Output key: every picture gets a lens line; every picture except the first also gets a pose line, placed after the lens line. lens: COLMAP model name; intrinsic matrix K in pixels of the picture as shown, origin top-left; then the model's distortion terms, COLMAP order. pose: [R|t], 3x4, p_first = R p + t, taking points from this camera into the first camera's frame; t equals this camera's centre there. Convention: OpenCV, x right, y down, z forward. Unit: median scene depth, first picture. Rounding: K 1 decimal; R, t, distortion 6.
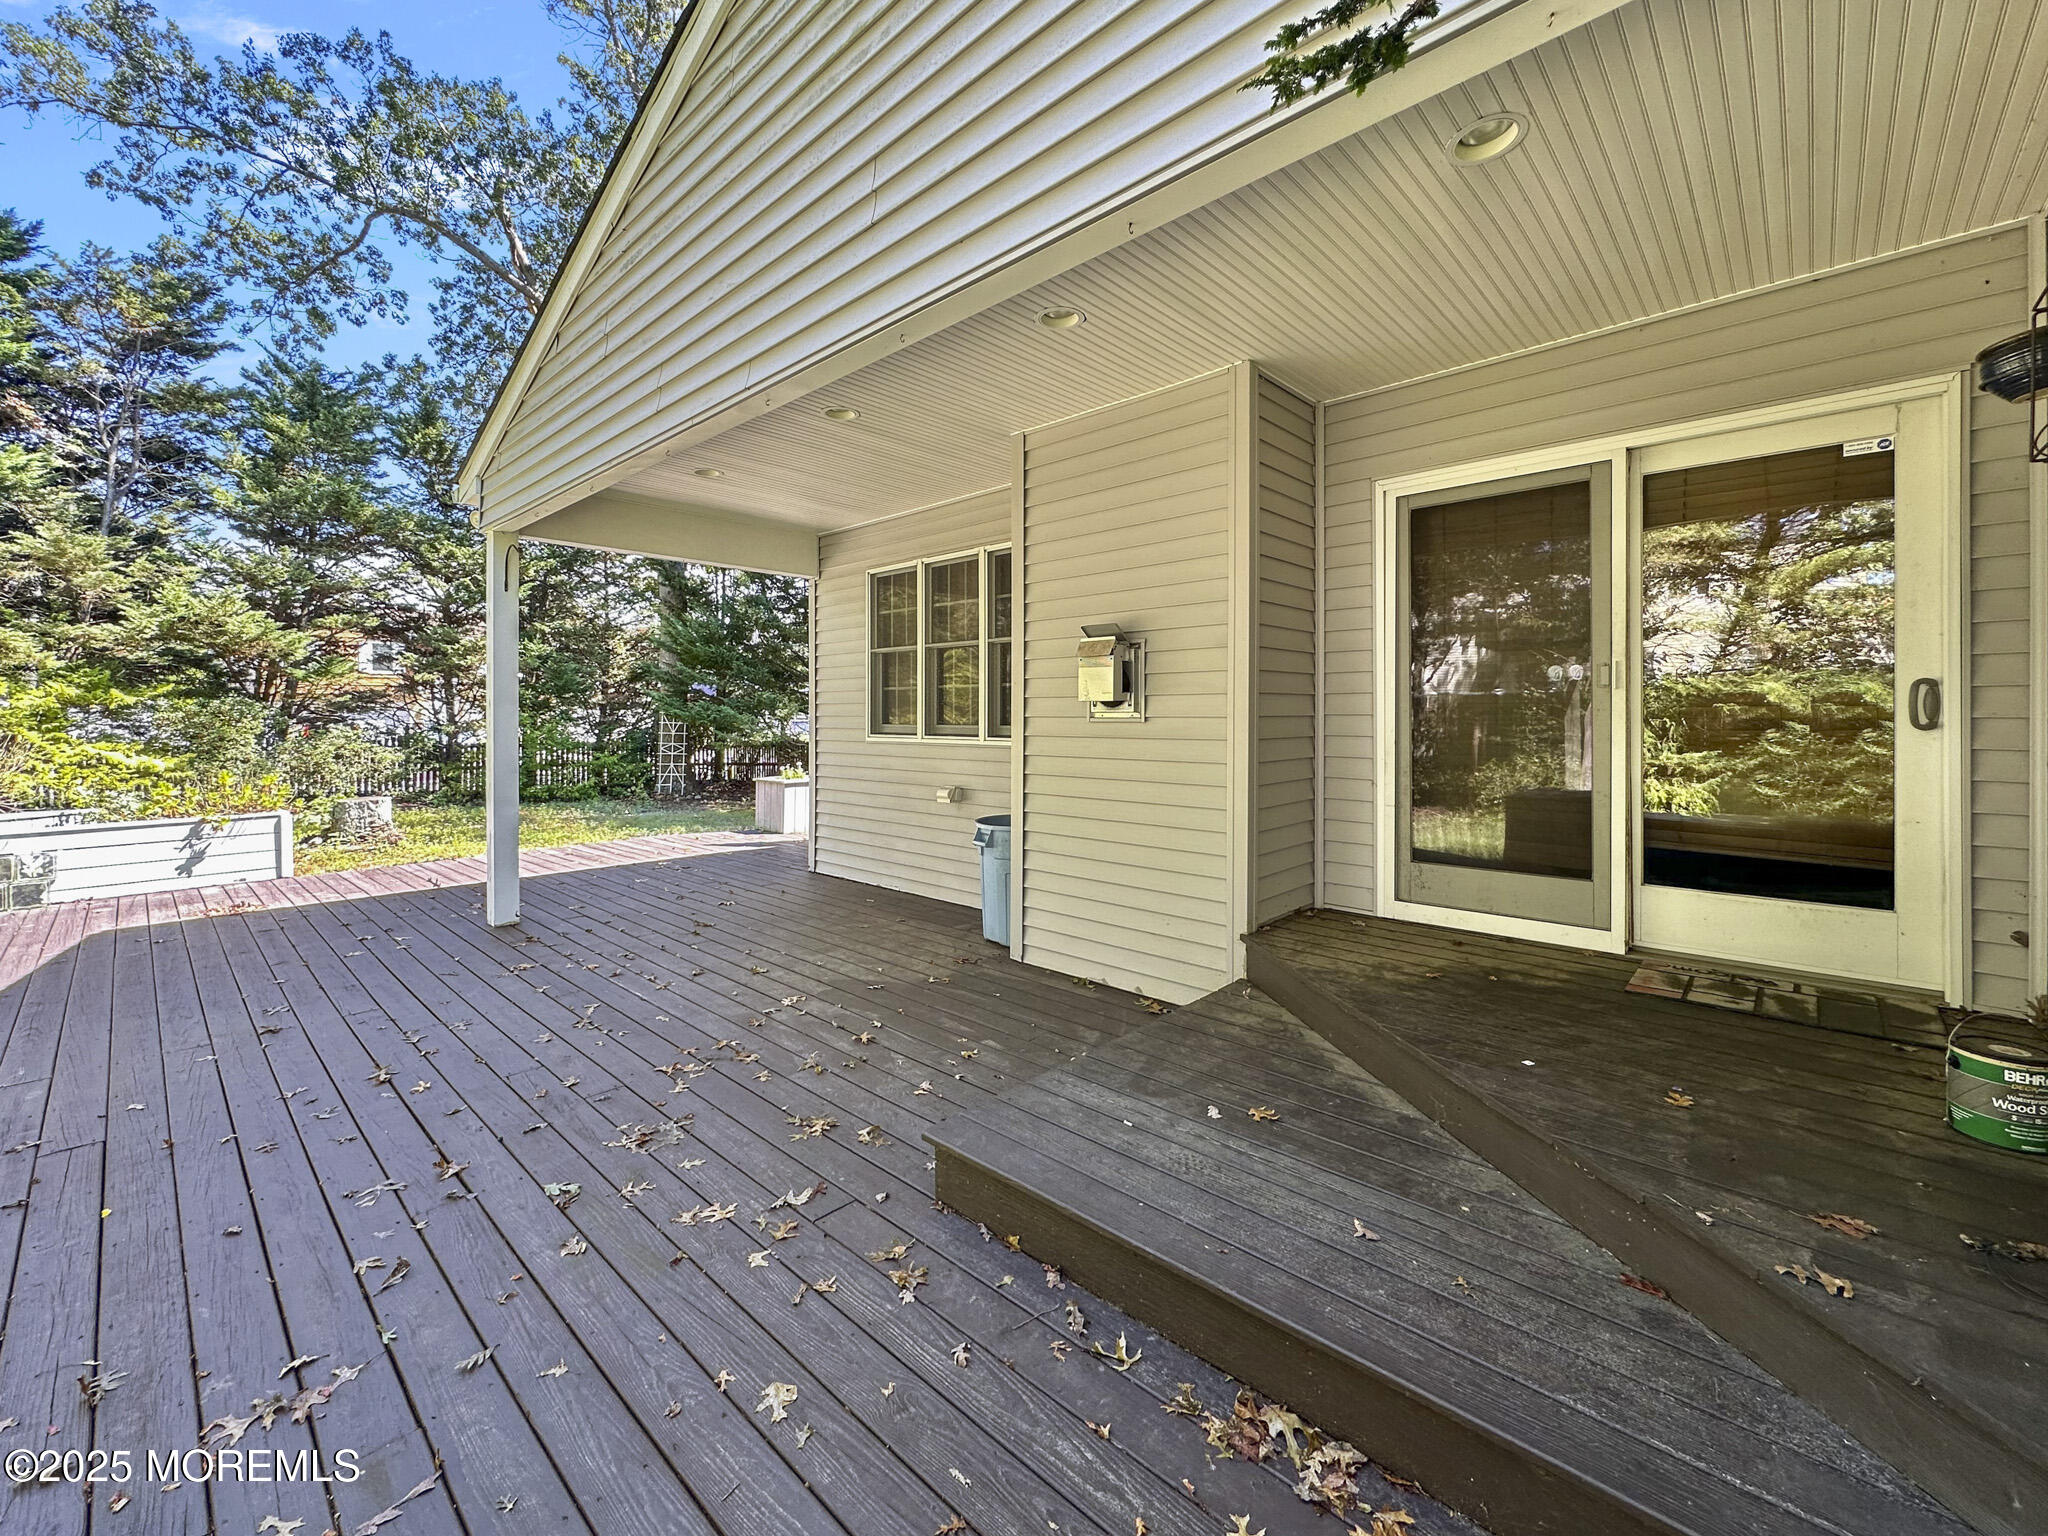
lens RADIAL K [[827.5, 0, 1016.1], [0, 827.5, 766.8], [0, 0, 1]] dist [-0.001991, -0.000217]
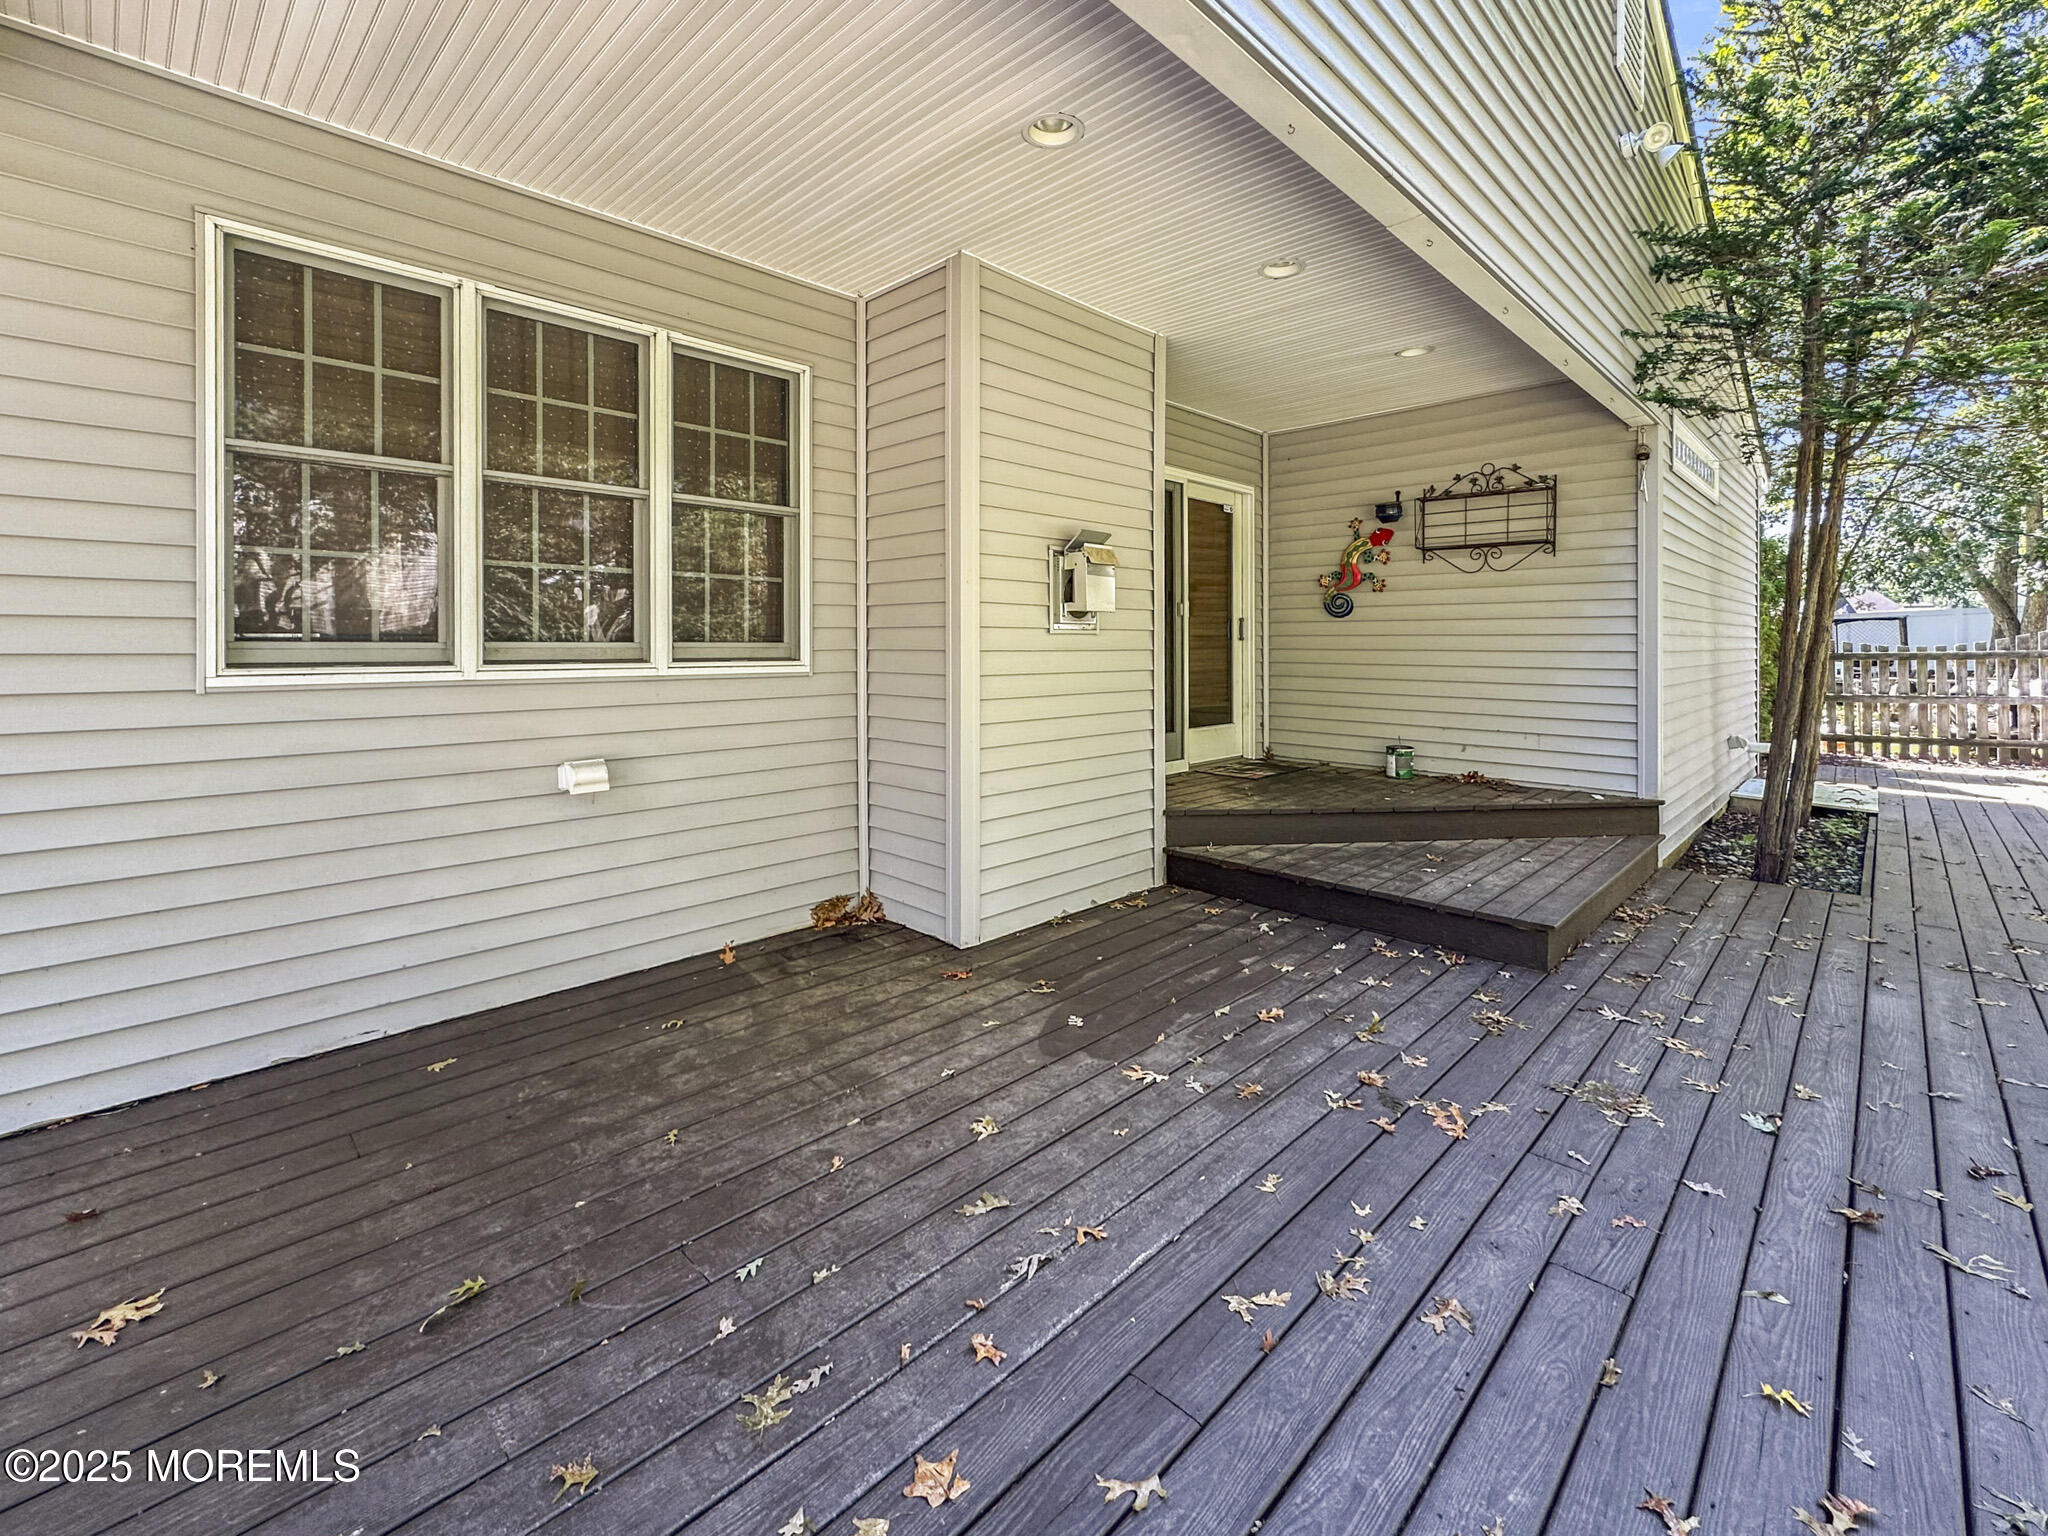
lens RADIAL K [[827.5, 0, 1016.1], [0, 827.5, 766.8], [0, 0, 1]] dist [-0.001991, -0.000217]
pose [[0.059441, -0.144124, 0.987773, -1.044864], [0.065858, 0.987933, 0.140184, -0.059444], [-0.996057, 0.056720, 0.068215, 1.247607]]
